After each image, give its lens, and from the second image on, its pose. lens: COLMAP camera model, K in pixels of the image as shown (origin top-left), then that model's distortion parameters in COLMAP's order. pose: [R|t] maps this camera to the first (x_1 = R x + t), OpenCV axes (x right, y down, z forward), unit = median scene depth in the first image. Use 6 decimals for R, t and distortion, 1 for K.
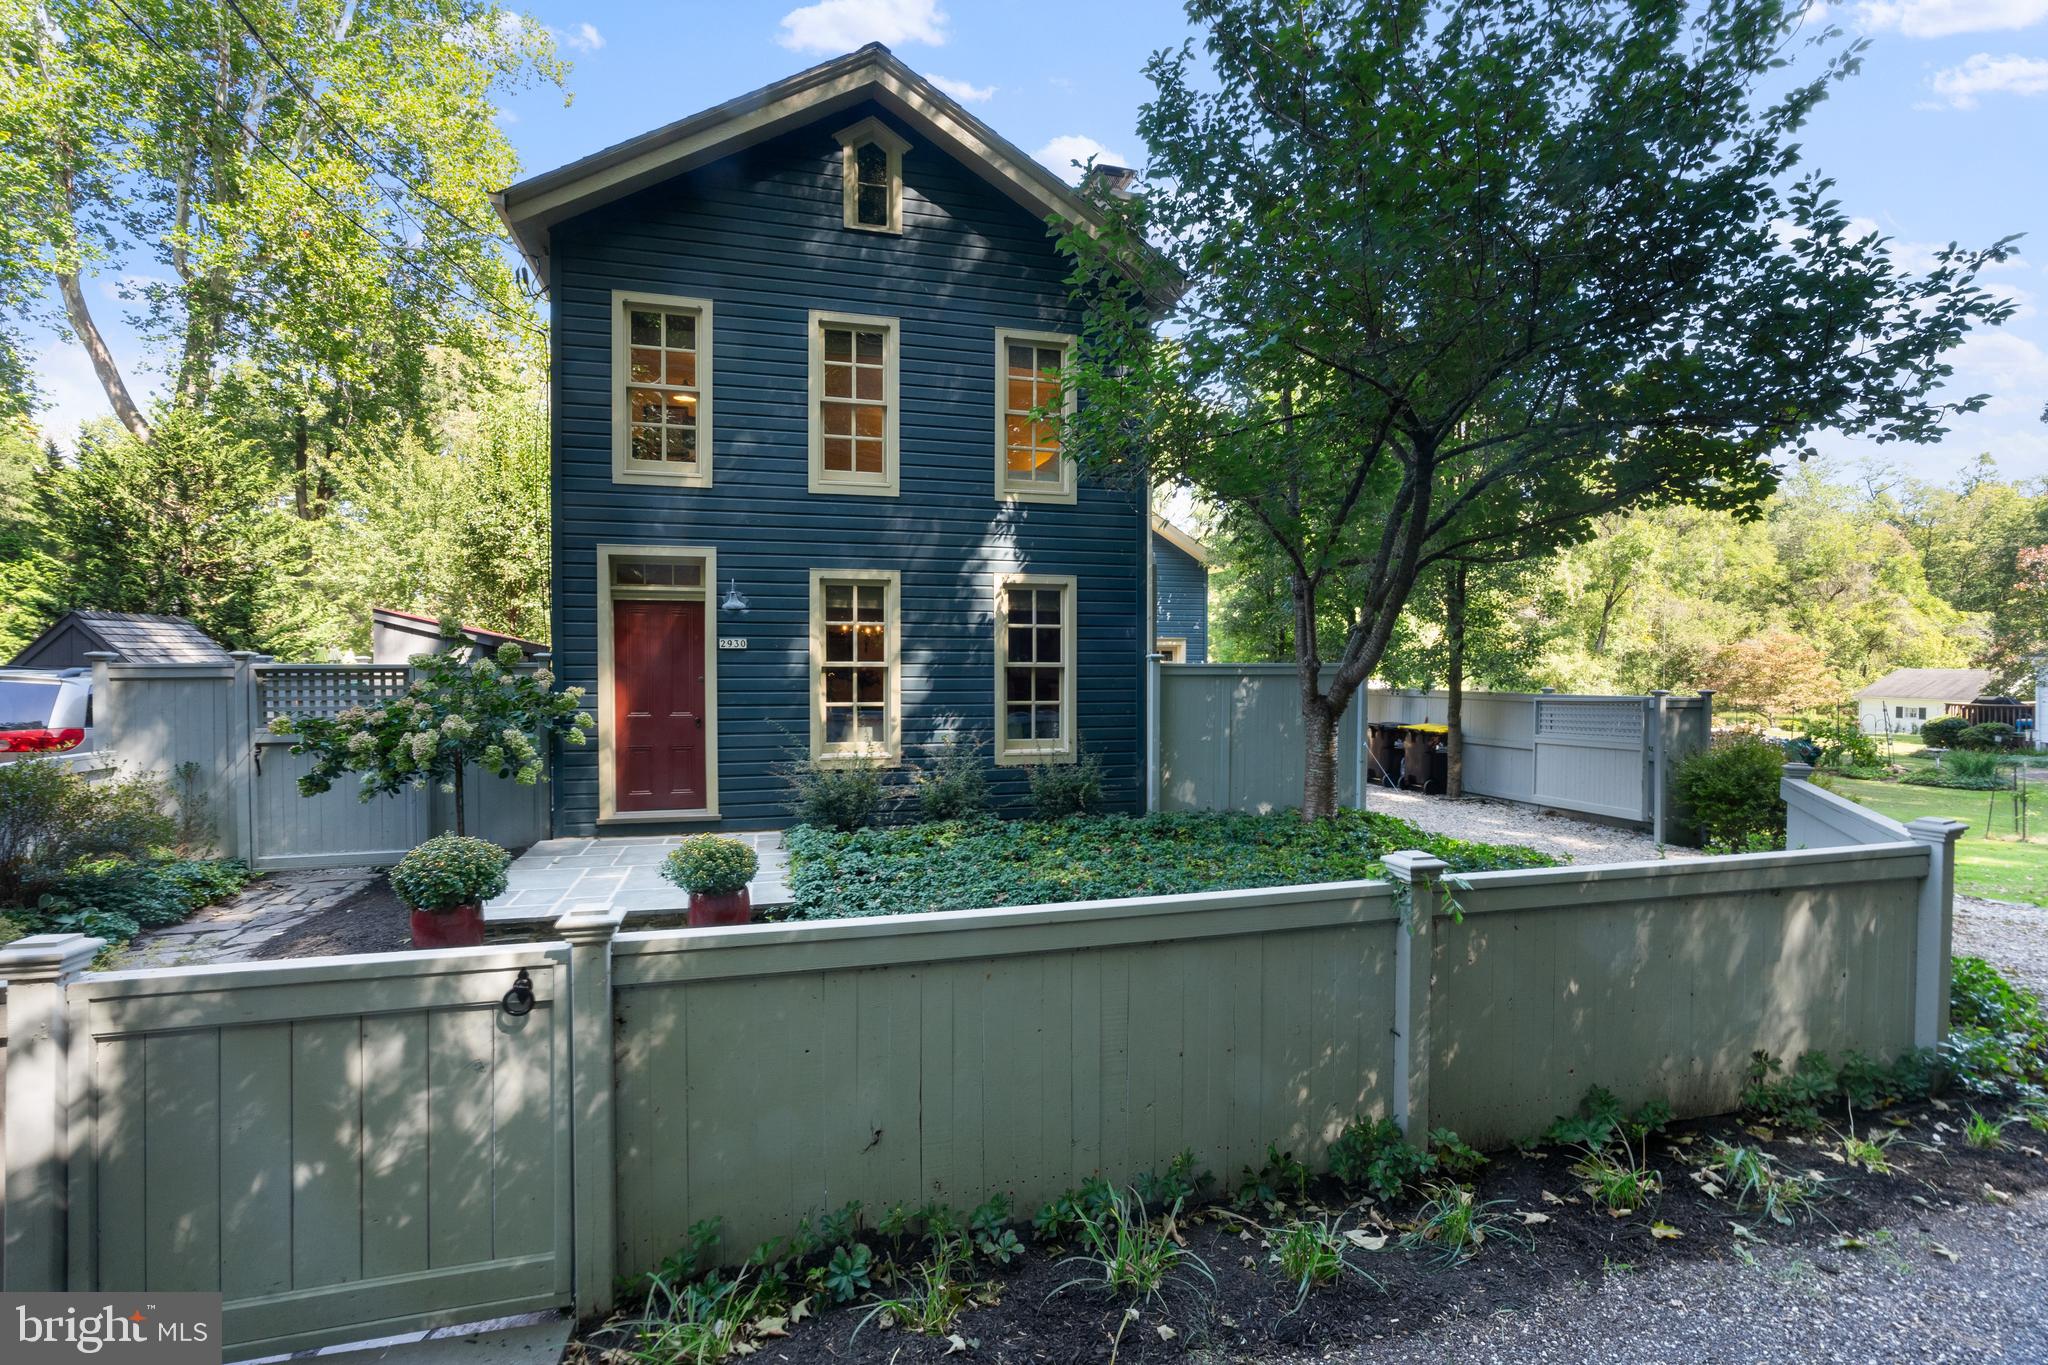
lens RADIAL K [[942.5, 0, 1024.0], [0, 942.5, 682.5], [0, 0, 1]] dist [-0.006091, 0.000518]
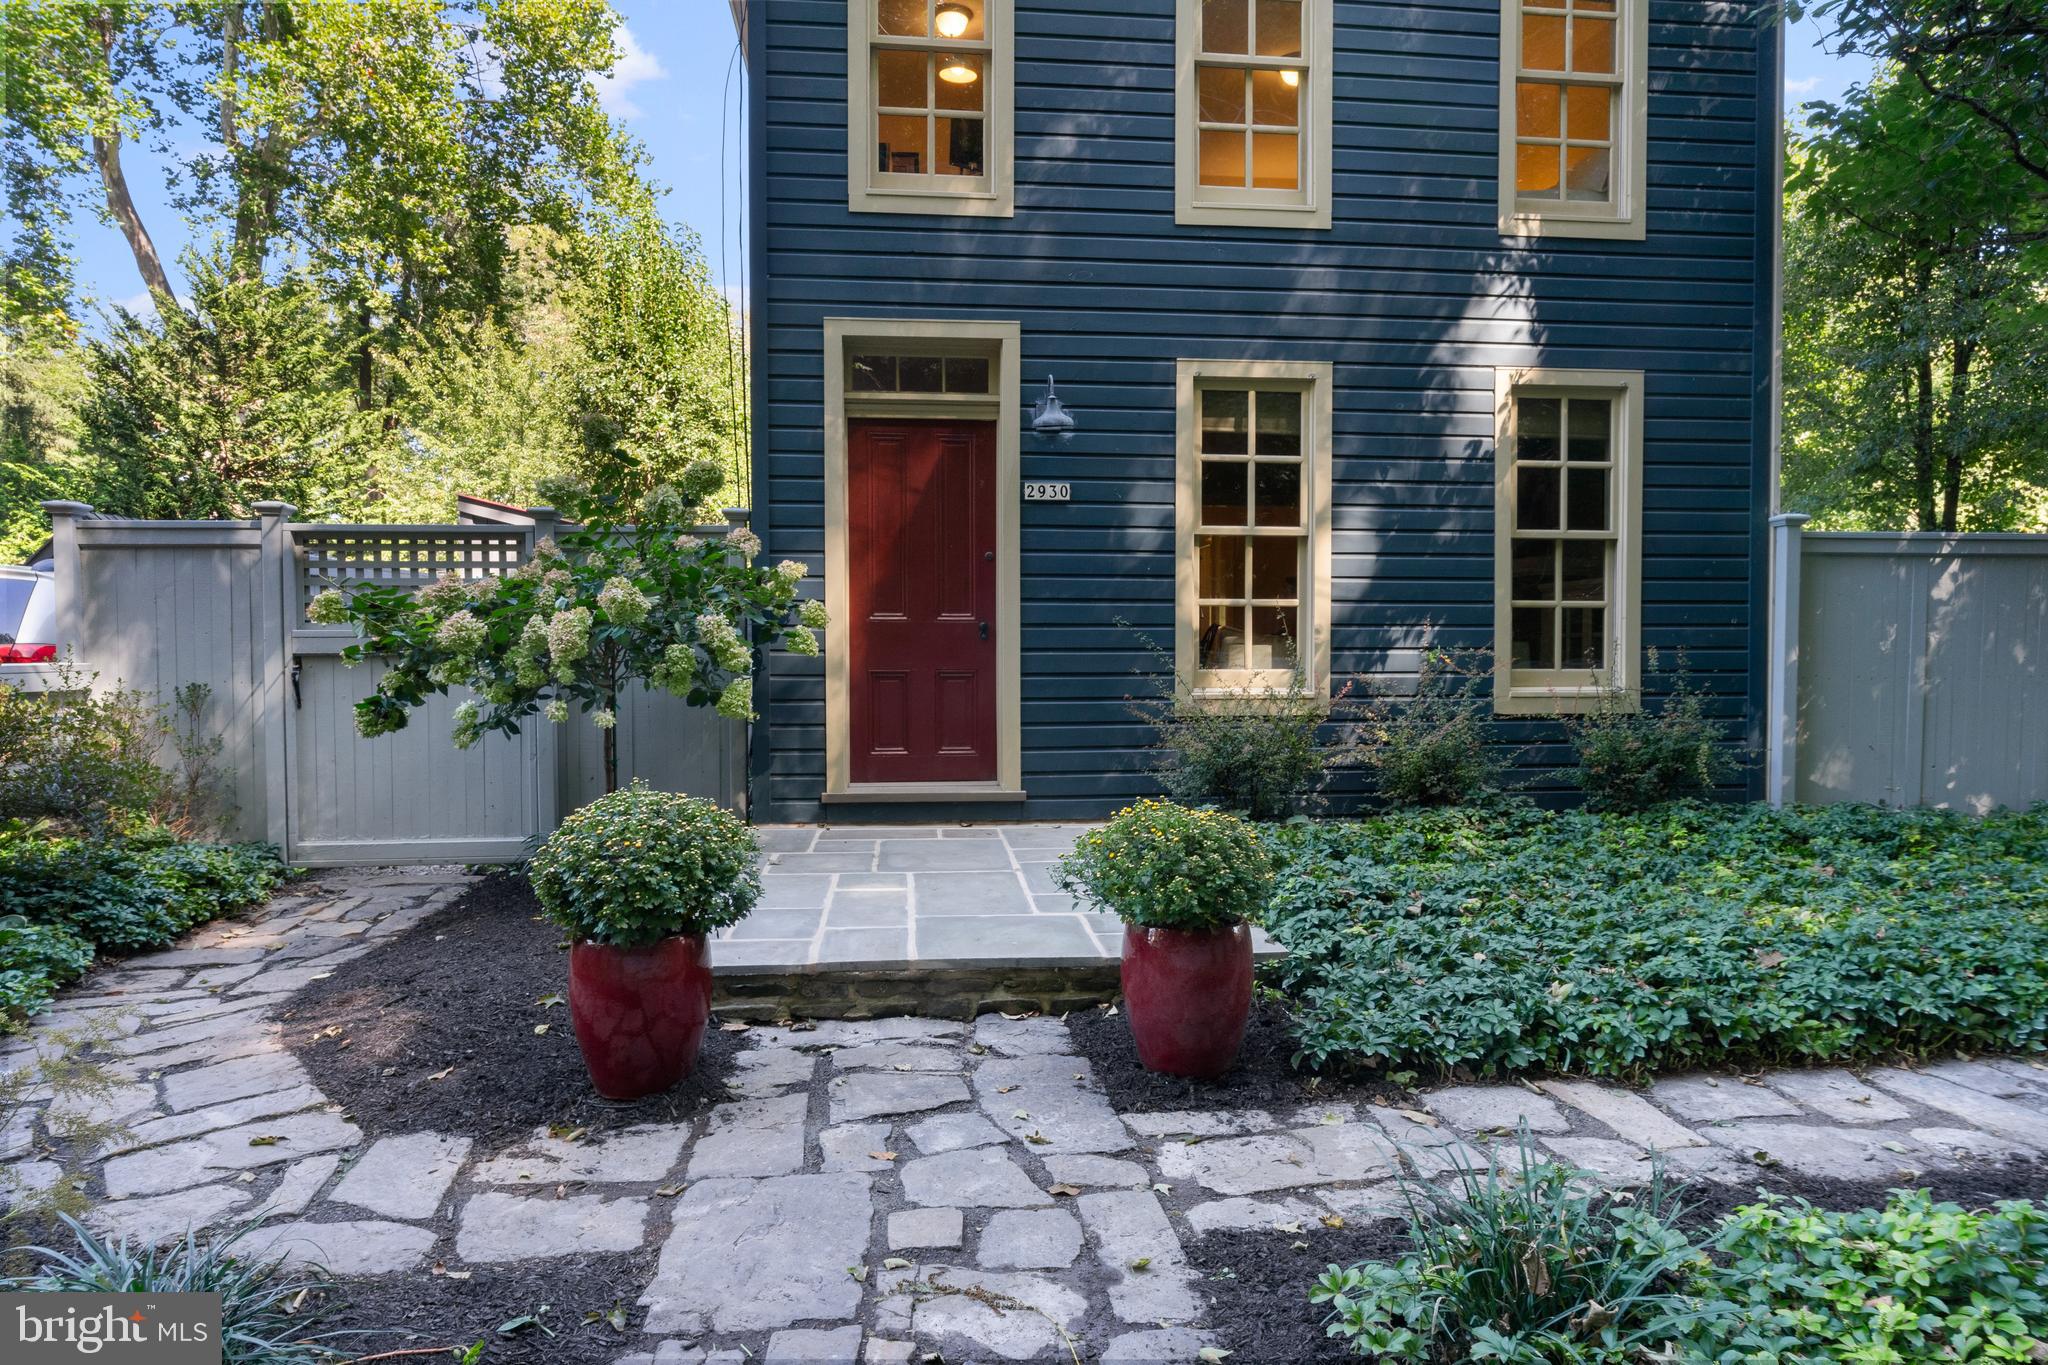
lens RADIAL K [[1210.4, 0, 1024.0], [0, 1210.4, 682.5], [0, 0, 1]] dist [-0.002431, -0.002116]
pose [[0.987374, 0.003018, -0.158377, -0.197528], [-0.000928, 0.999912, 0.013269, 0.061793], [0.158403, -0.012955, 0.987290, 0.261925]]
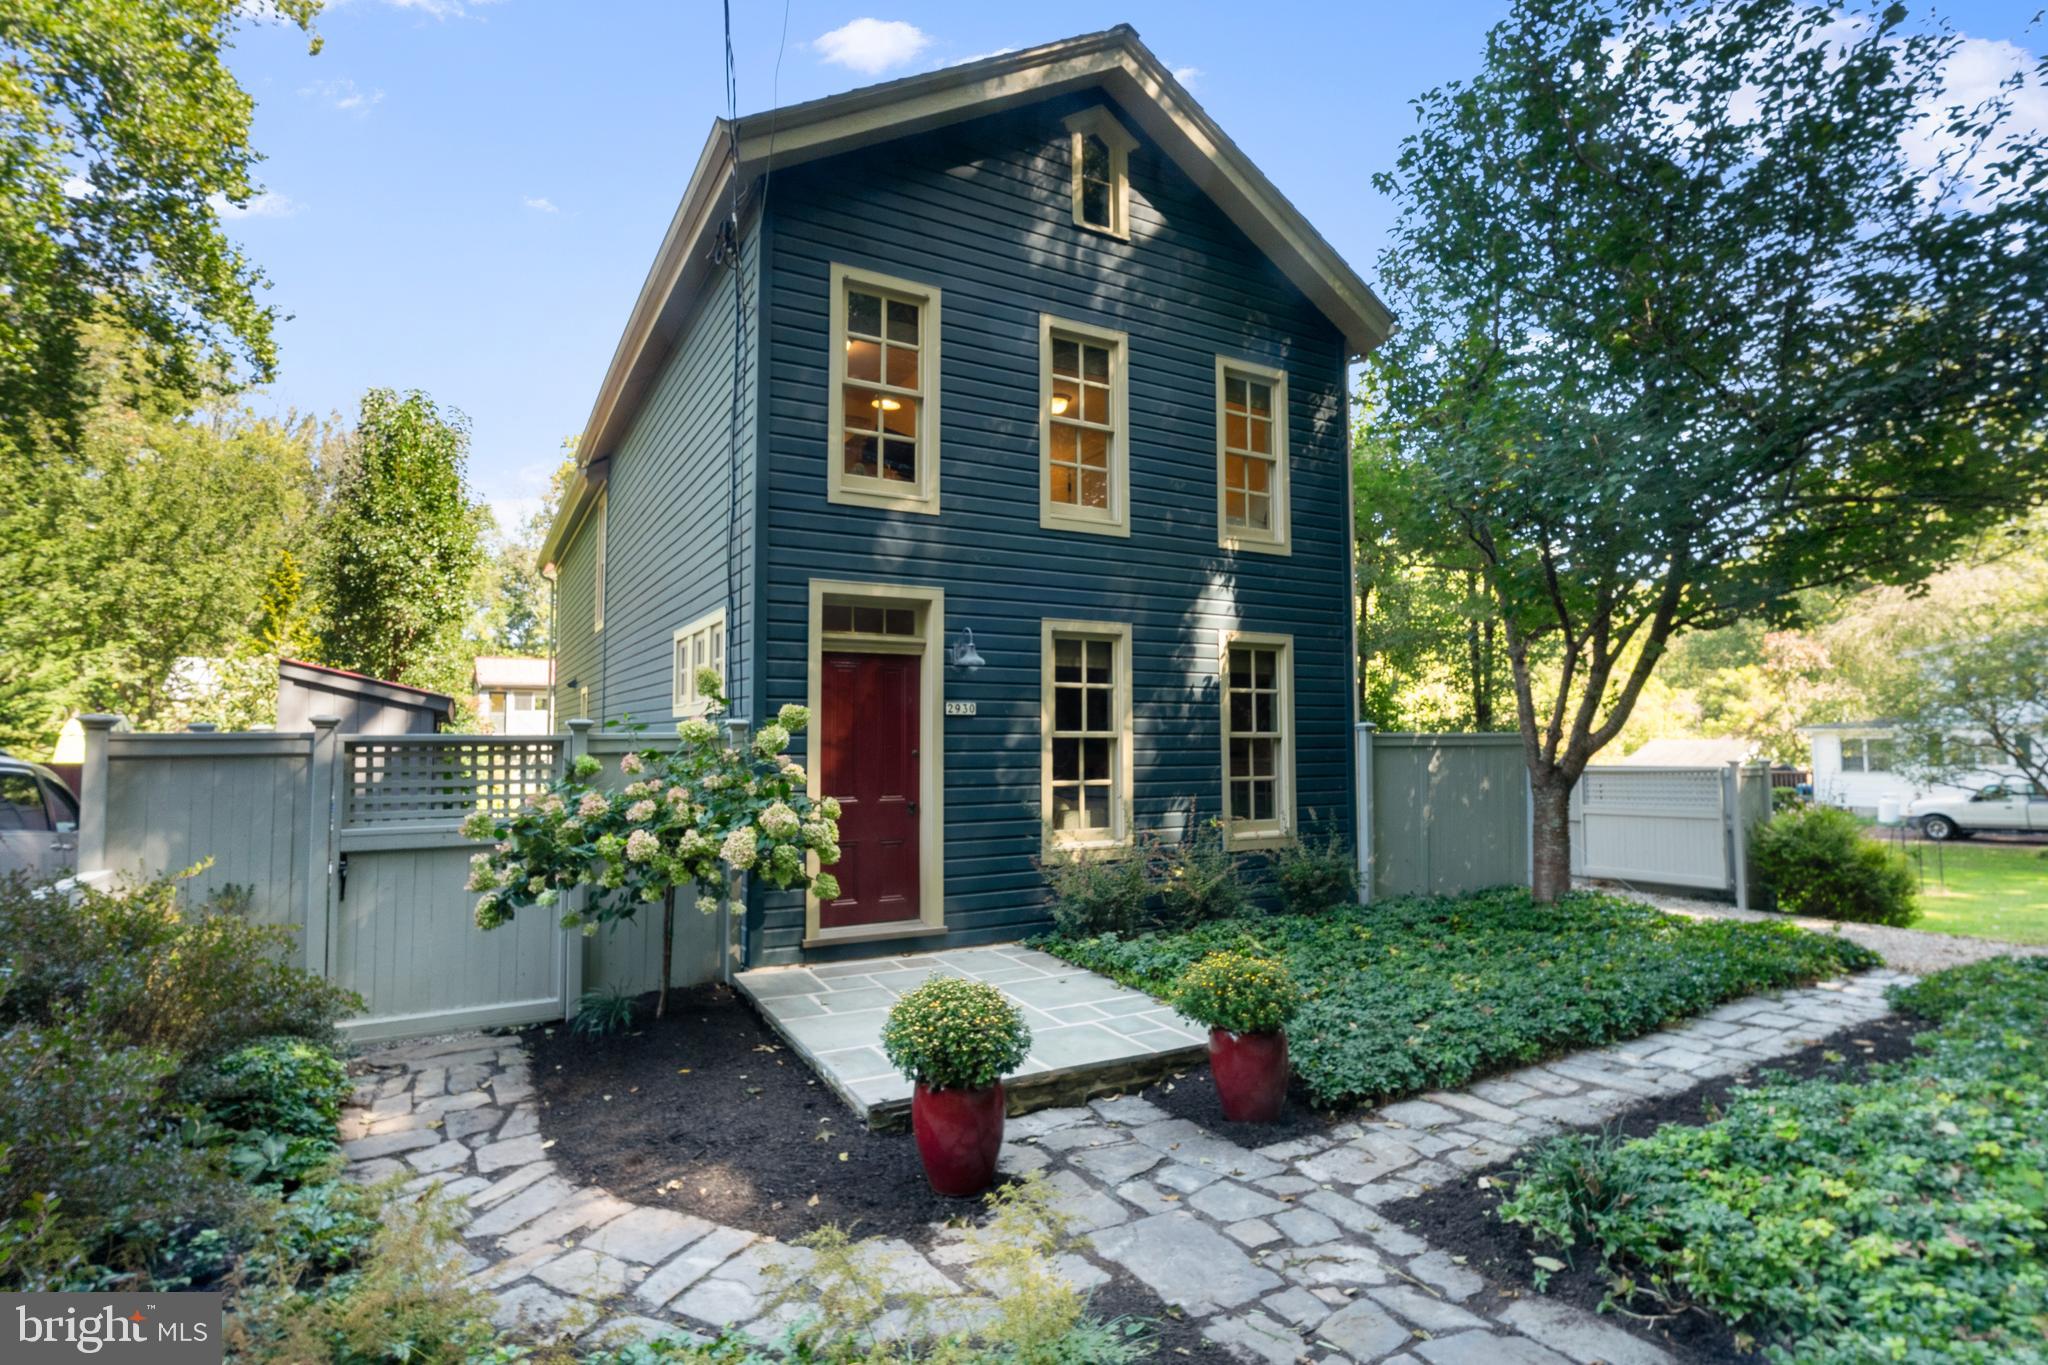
lens RADIAL K [[1017.0, 0, 1024.0], [0, 1017.0, 682.5], [0, 0, 1]] dist [-0.002312, 0.000333]
pose [[0.968418, 0.010771, 0.249099, -0.452719], [0.007687, 0.997302, -0.073008, 0.000136], [-0.249214, 0.072617, 0.965722, 0.144470]]
